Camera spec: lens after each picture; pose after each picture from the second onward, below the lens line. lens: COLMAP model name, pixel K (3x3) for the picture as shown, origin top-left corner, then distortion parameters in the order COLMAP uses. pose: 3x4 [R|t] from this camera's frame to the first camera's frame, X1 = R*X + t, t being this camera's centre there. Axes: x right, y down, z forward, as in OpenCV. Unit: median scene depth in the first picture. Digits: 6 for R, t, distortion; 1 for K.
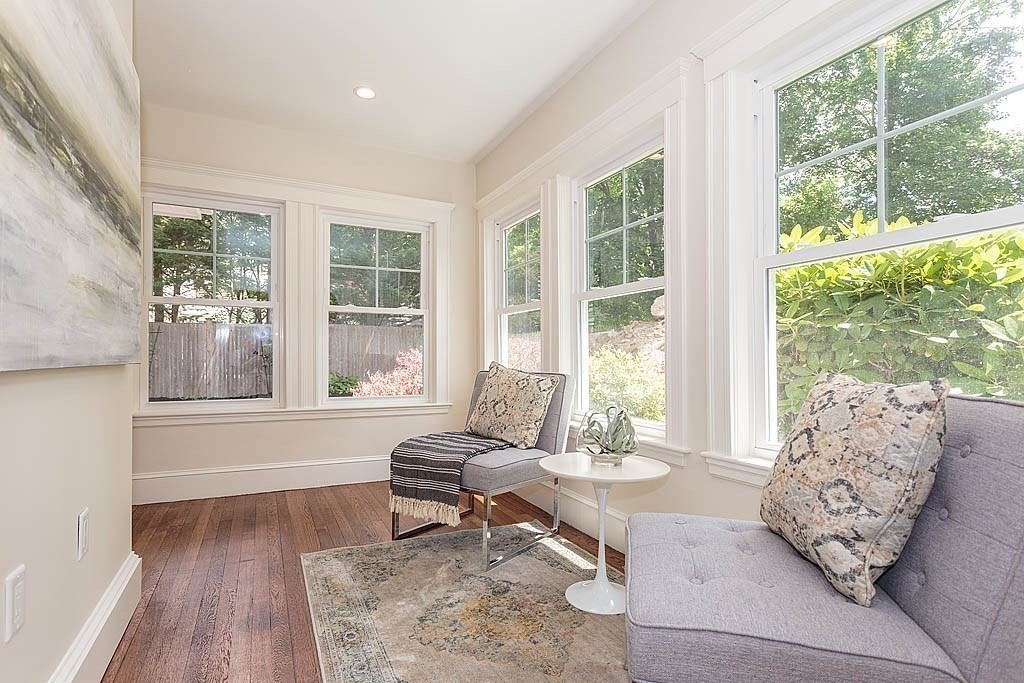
lens RADIAL K [[508.2, 0, 514.8], [0, 508.2, 356.2], [0, 0, 1]] dist [-0.002033, 0.000397]
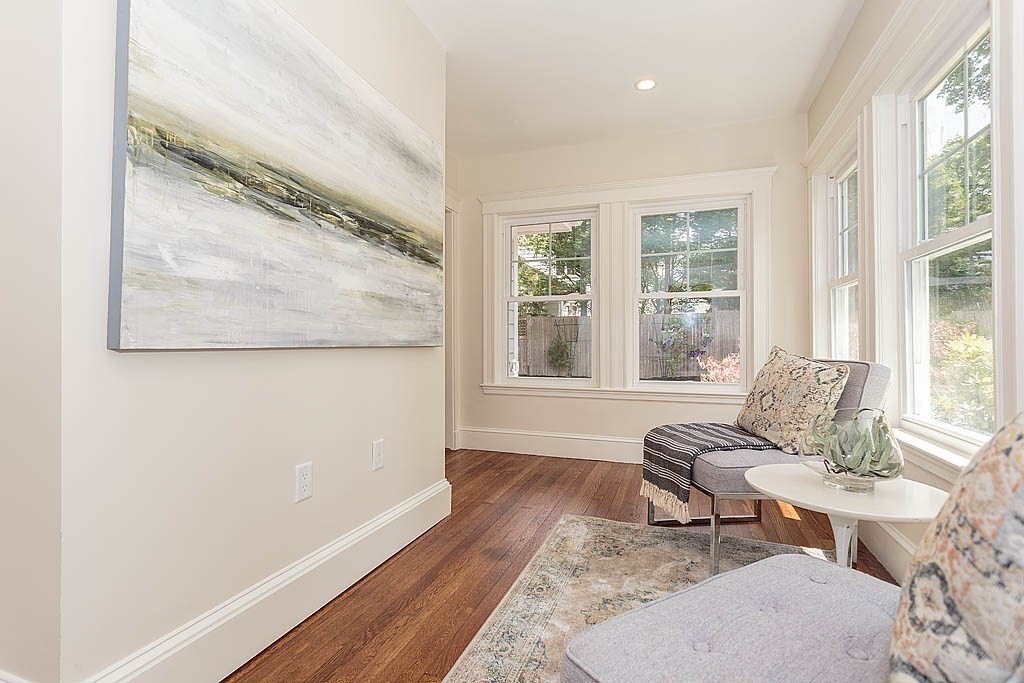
lens RADIAL K [[495.2, 0, 512.0], [0, 495.2, 341.5], [0, 0, 1]] dist [-0.000330, 0.000610]
pose [[0.689843, -0.005897, -0.723935, 0.311280], [0.003379, 0.999982, -0.004925, 0.007007], [0.723951, 0.000952, 0.689851, 0.147750]]
